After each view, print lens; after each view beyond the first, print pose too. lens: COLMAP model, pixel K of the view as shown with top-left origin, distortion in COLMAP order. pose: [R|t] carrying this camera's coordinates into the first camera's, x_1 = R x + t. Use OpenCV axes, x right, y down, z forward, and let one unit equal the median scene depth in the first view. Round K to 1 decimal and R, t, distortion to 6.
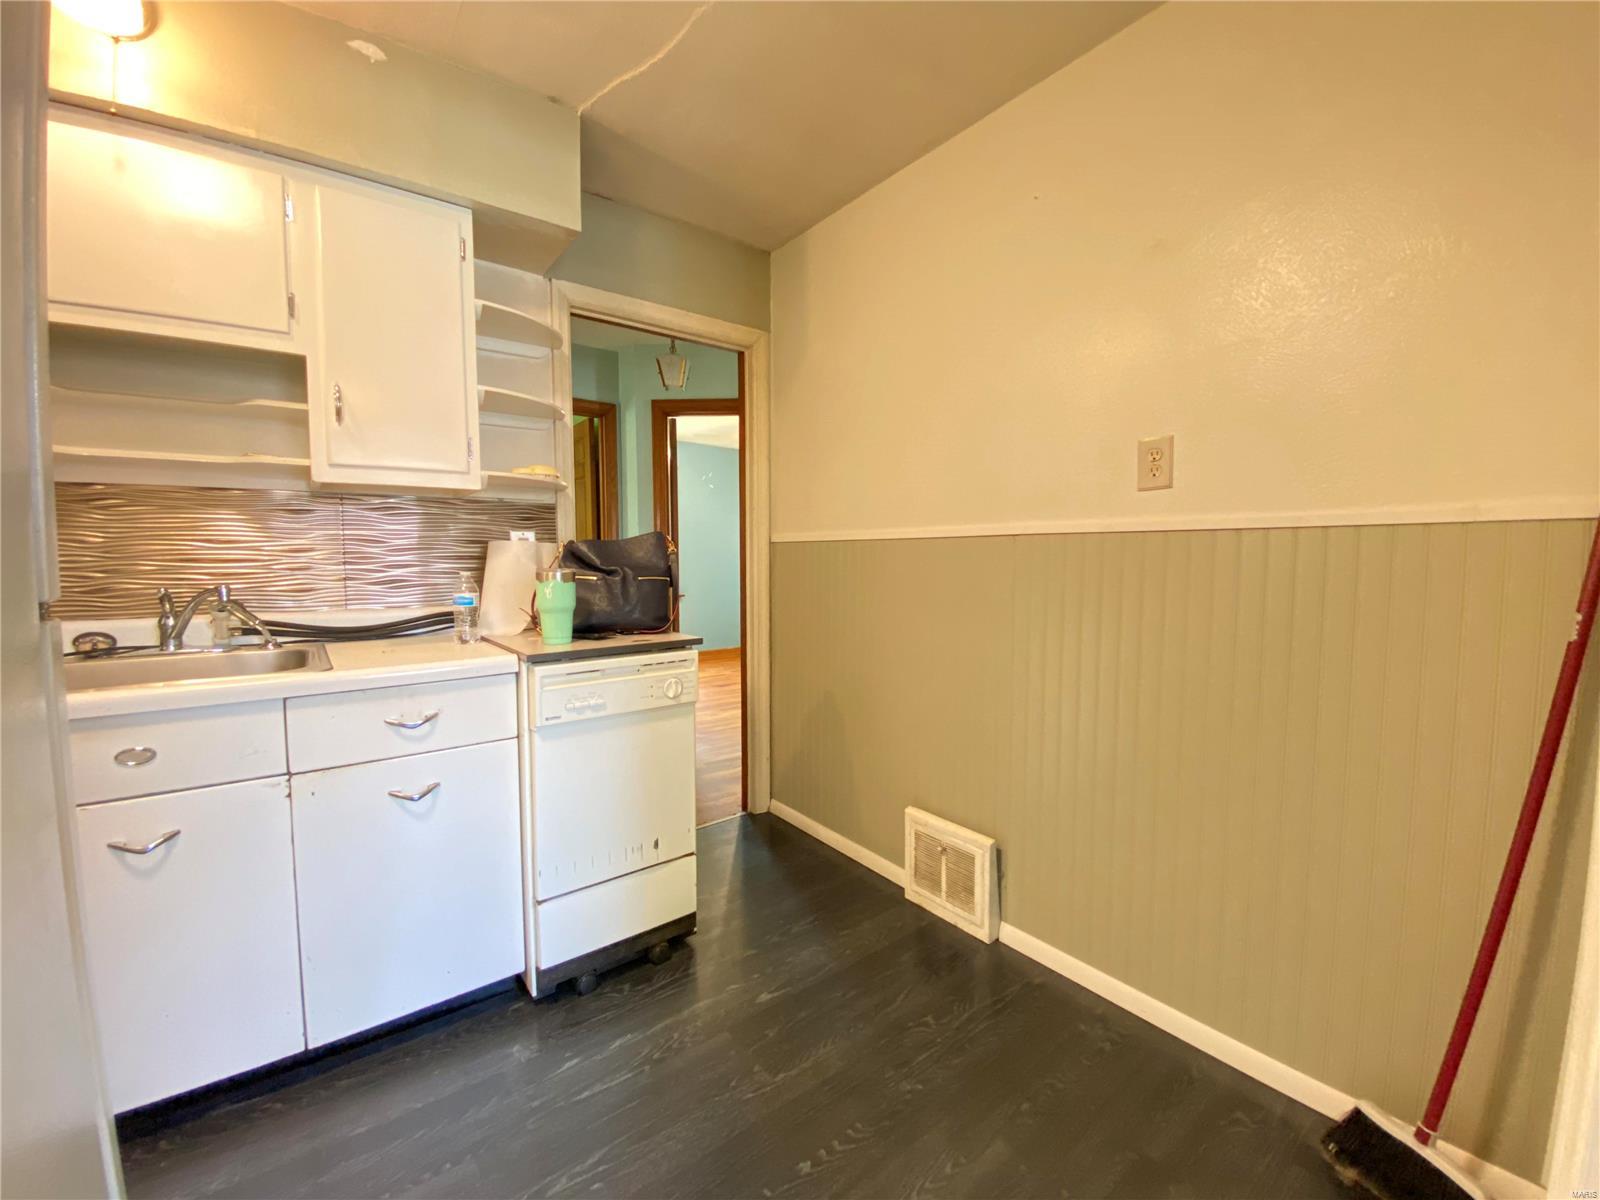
lens RADIAL K [[641.3, 0, 798.6], [0, 641.3, 593.9], [0, 0, 1]] dist [0.021462, -0.019623]
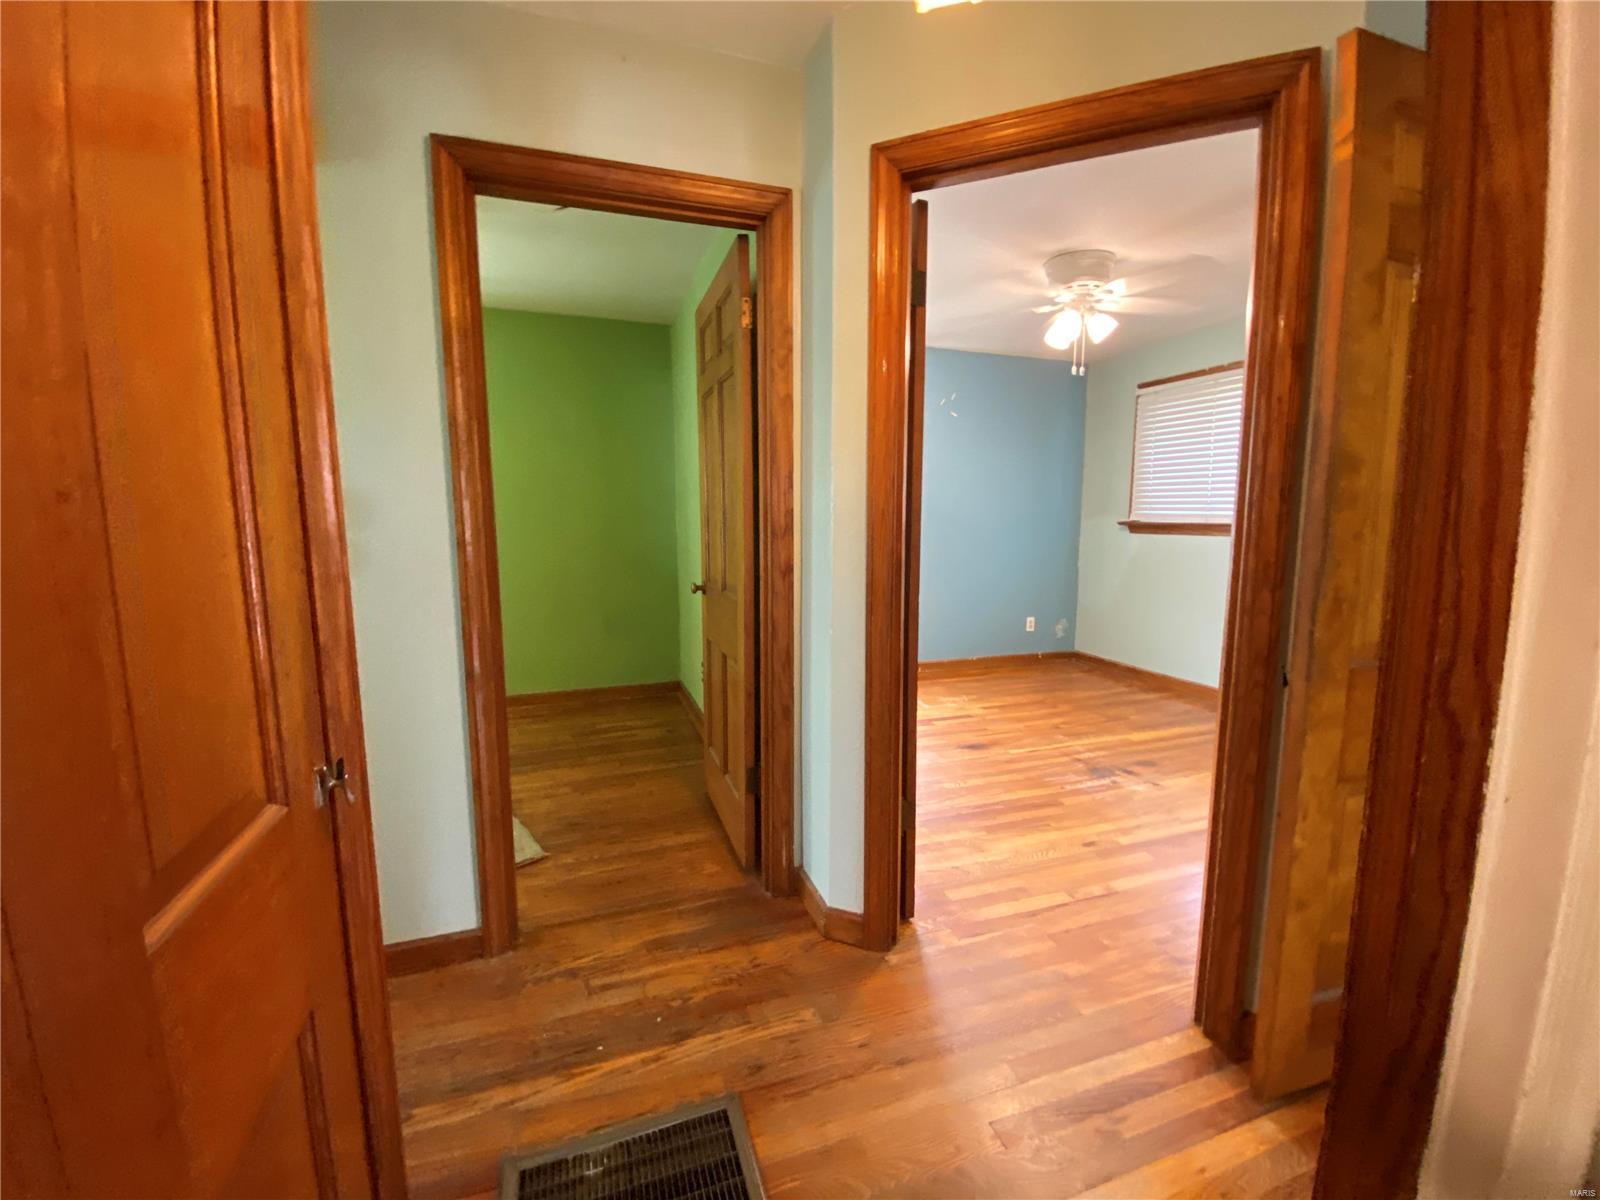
lens RADIAL K [[641.3, 0, 798.6], [0, 641.3, 593.9], [0, 0, 1]] dist [0.021462, -0.019623]
pose [[0.949384, 0.040624, -0.311481, -0.282242], [-0.020888, 0.997572, 0.066440, -0.103134], [0.313424, -0.056571, 0.947927, 1.226986]]
